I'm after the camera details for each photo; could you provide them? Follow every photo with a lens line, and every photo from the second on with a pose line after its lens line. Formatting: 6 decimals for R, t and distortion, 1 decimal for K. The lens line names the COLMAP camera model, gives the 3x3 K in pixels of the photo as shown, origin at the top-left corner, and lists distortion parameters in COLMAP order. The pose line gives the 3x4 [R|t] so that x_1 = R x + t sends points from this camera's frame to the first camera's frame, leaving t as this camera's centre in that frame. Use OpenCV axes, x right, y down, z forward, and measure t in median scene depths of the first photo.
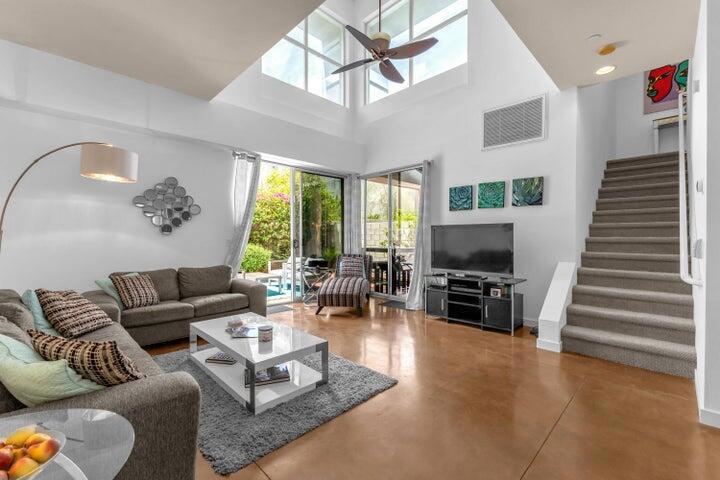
lens RADIAL K [[311.2, 0, 361.1], [0, 311.2, 237.8], [0, 0, 1]] dist [0.003987, 0.000289]
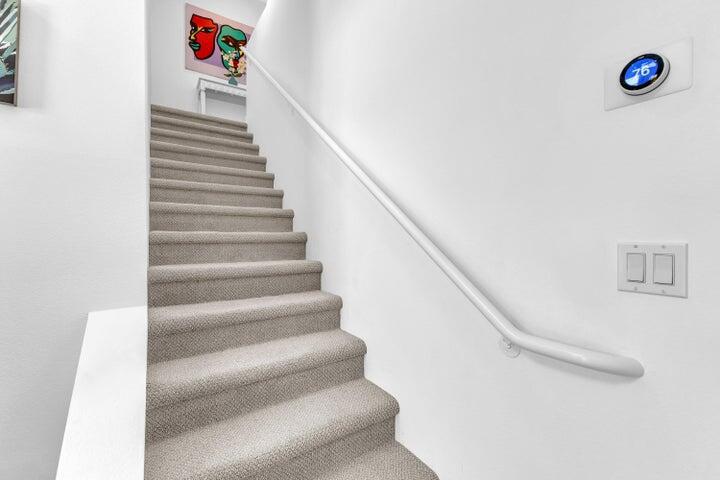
lens RADIAL K [[311.2, 0, 361.2], [0, 311.2, 237.9], [0, 0, 1]] dist [0.003987, 0.000289]
pose [[0.192136, -0.005710, 0.981352, 0.311417], [-0.000384, 0.999983, 0.005894, 0.003517], [-0.981368, -0.001509, 0.192131, 0.543216]]
